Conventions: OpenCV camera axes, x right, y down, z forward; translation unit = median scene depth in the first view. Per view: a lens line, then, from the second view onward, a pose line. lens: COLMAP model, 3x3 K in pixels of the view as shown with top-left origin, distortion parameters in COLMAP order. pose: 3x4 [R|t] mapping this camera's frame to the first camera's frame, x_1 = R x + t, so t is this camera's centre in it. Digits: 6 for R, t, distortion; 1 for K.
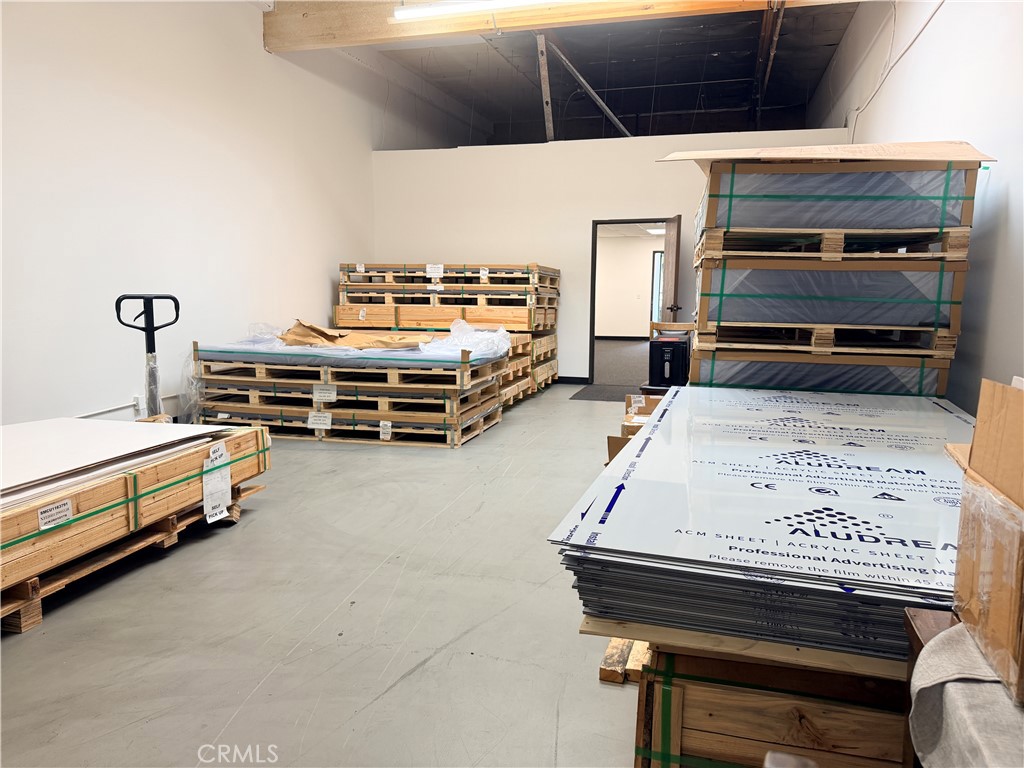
lens RADIAL K [[726.6, 0, 508.3], [0, 726.6, 394.6], [0, 0, 1]] dist [0.050989, -0.065446]
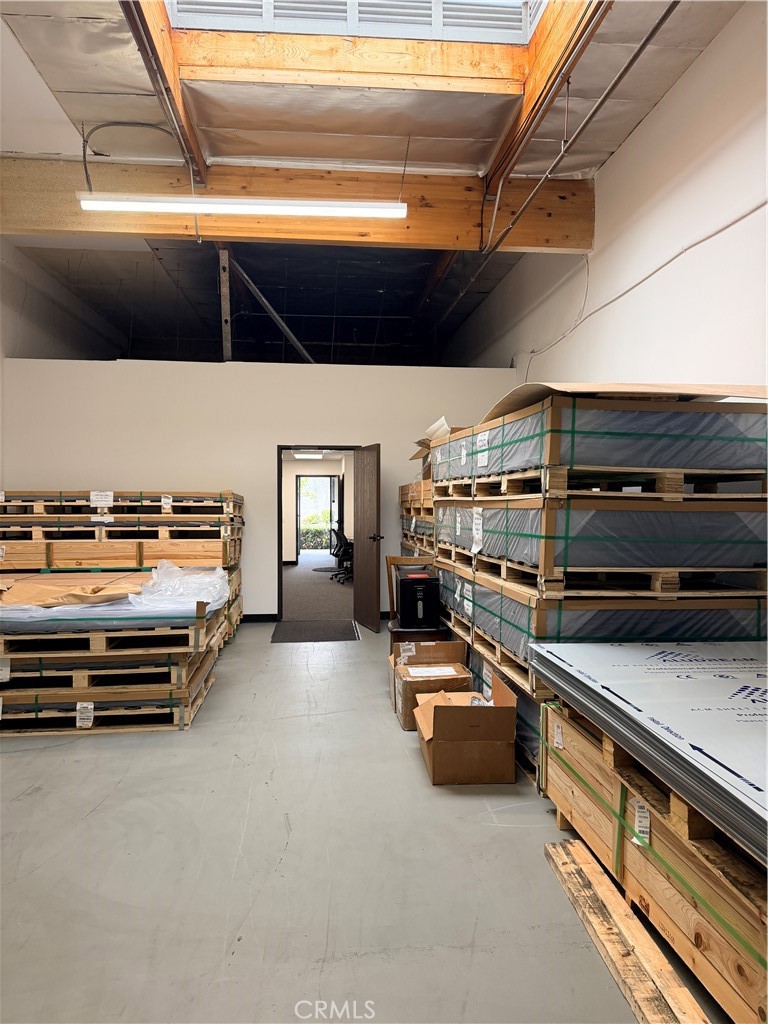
lens RADIAL K [[726.6, 0, 384.2], [0, 726.6, 508.3], [0, 0, 1]] dist [0.050989, -0.065446]
pose [[0.930155, -0.009413, 0.367046, -0.157189], [0.061257, 0.989639, -0.129855, -0.044698], [-0.362021, 0.143270, 0.921094, 0.159928]]
